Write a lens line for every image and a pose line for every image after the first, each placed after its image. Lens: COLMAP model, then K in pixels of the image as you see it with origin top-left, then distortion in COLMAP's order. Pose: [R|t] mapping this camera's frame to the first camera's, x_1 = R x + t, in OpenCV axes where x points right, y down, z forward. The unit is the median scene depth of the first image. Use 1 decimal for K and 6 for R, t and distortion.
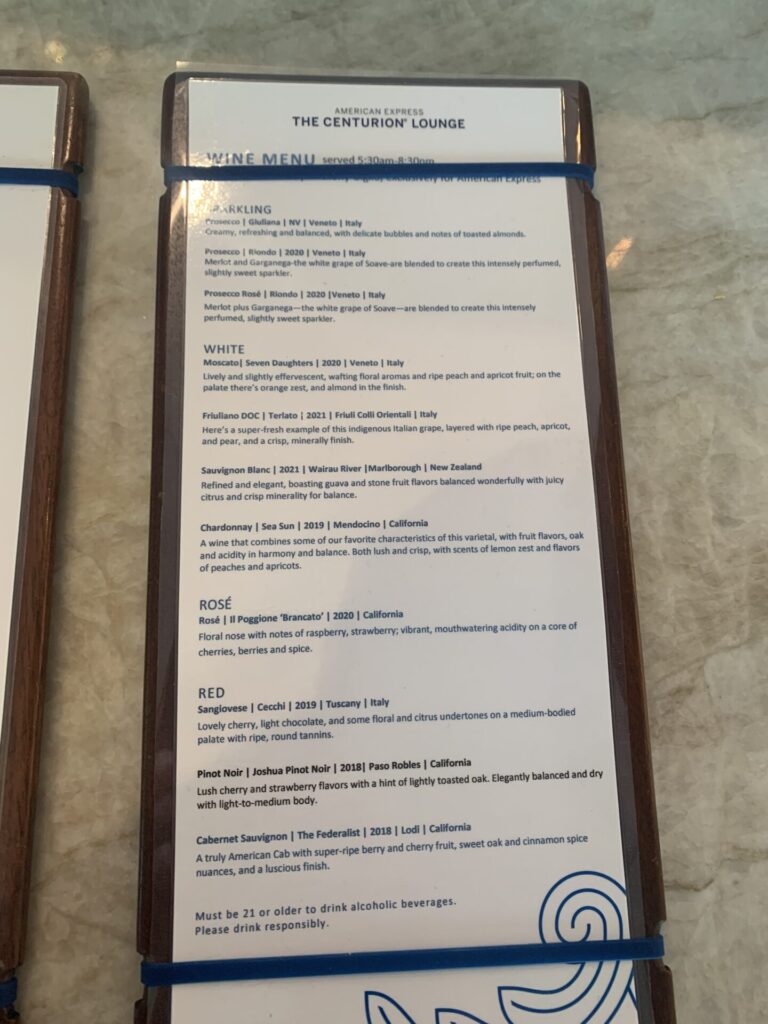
lens RADIAL K [[762.2, 0, 384.0], [0, 762.2, 512.0], [0, 0, 1]] dist [-0.001030, 0.011571]
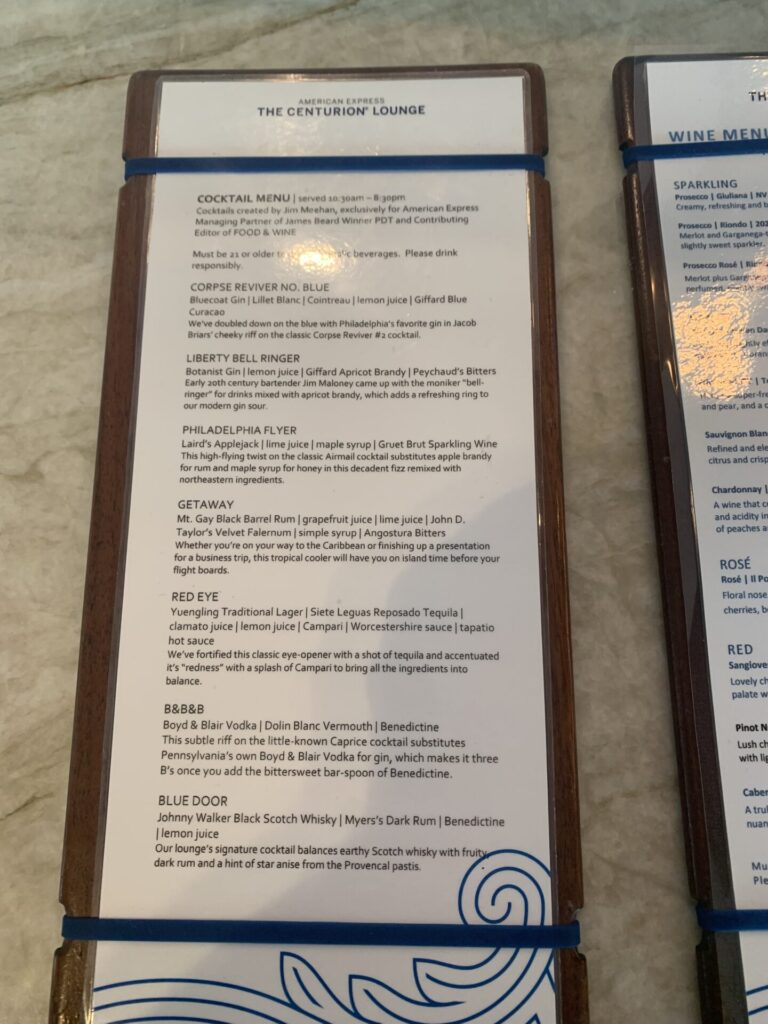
lens RADIAL K [[762.2, 0, 384.0], [0, 762.2, 512.0], [0, 0, 1]] dist [-0.001030, 0.011571]
pose [[0.996732, -0.007705, -0.080411, -0.589168], [0.006639, 0.999887, -0.013519, 0.060172], [0.080506, 0.012940, 0.996670, -0.058686]]
